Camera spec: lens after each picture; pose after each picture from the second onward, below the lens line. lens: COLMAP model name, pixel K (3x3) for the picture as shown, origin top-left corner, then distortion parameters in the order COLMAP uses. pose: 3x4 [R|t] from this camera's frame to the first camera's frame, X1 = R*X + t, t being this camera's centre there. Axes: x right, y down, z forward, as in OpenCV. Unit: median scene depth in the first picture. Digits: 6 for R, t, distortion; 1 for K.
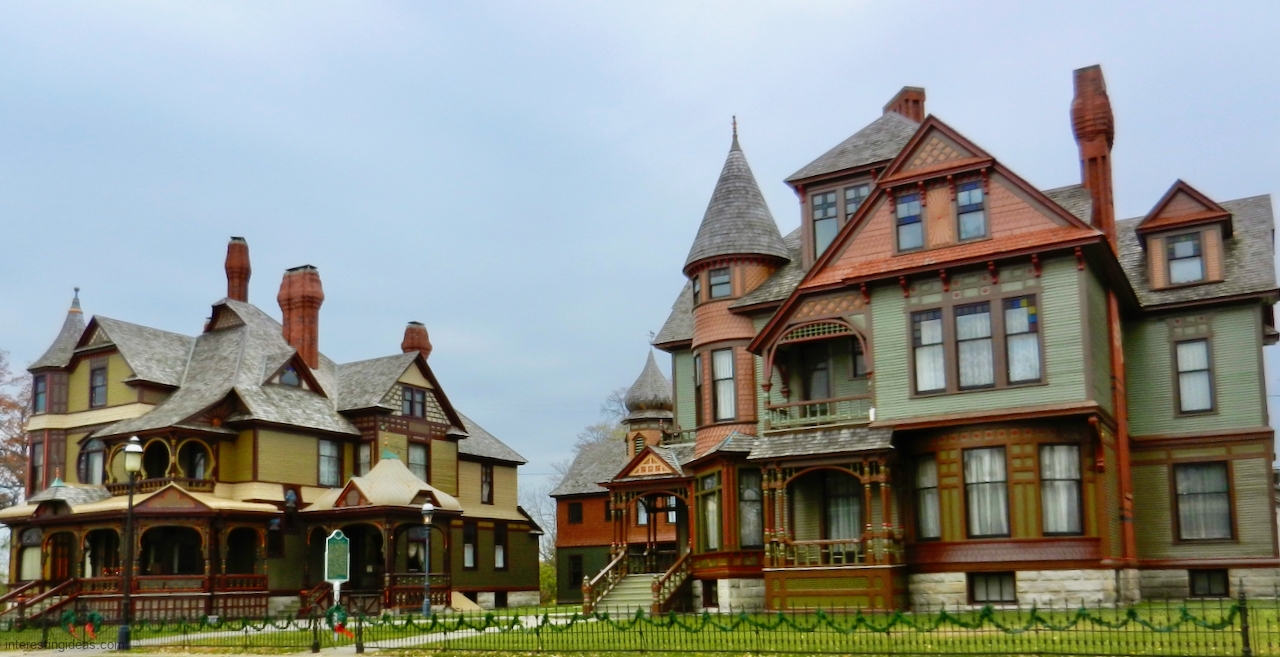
lens RADIAL K [[1084.3, 0, 729.4], [0, 1084.3, 465.9], [0, 0, 1]] dist [0.003548, -0.001339]
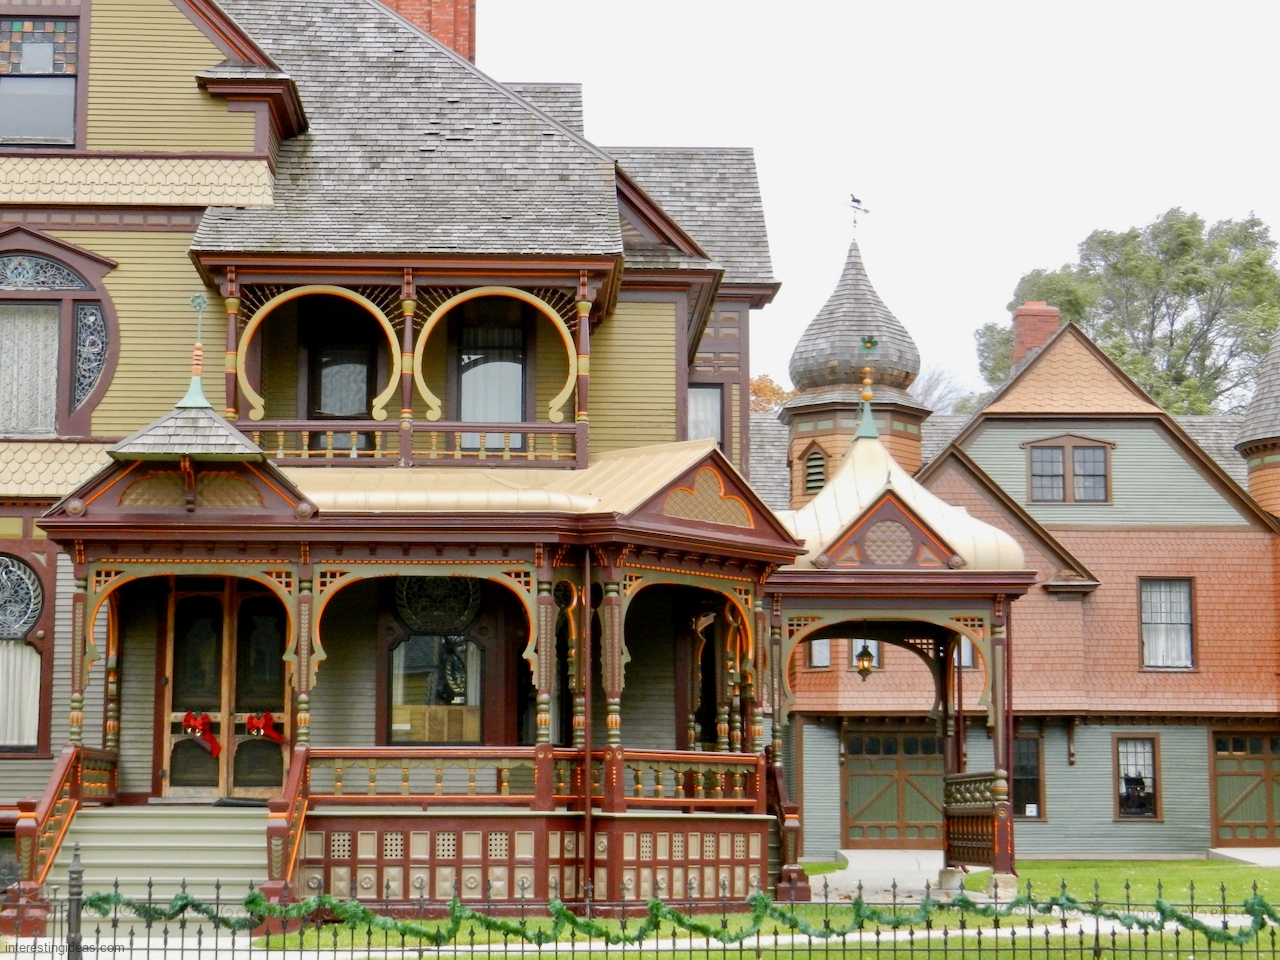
lens RADIAL K [[2398.8, 0, 666.2], [0, 2398.8, 481.2], [0, 0, 1]] dist [0.018601, 0.102250]
pose [[0.858429, 0.098609, 0.503365, -1.046543], [-0.078562, 0.995044, -0.060951, 0.081858], [-0.506881, 0.012777, 0.861922, 0.519124]]
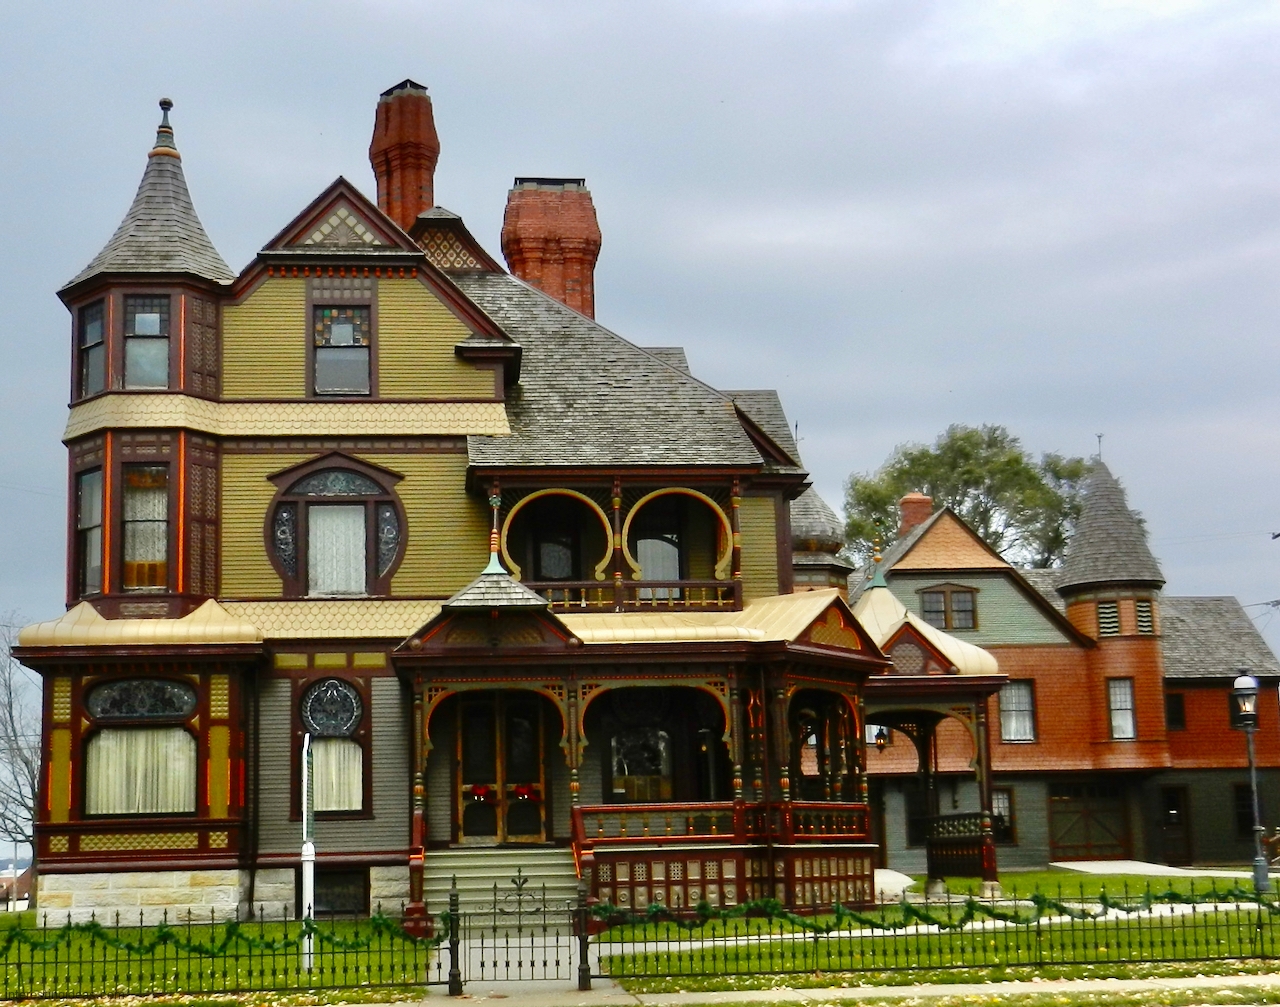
lens RADIAL K [[1663.4, 0, 639.1], [0, 1663.4, 613.2], [0, 0, 1]] dist [0.015562, -0.010732]
pose [[0.831225, 0.084635, 0.549456, -1.158557], [-0.055320, 0.996030, -0.069735, 0.091775], [-0.553177, 0.027570, 0.832607, 0.577273]]
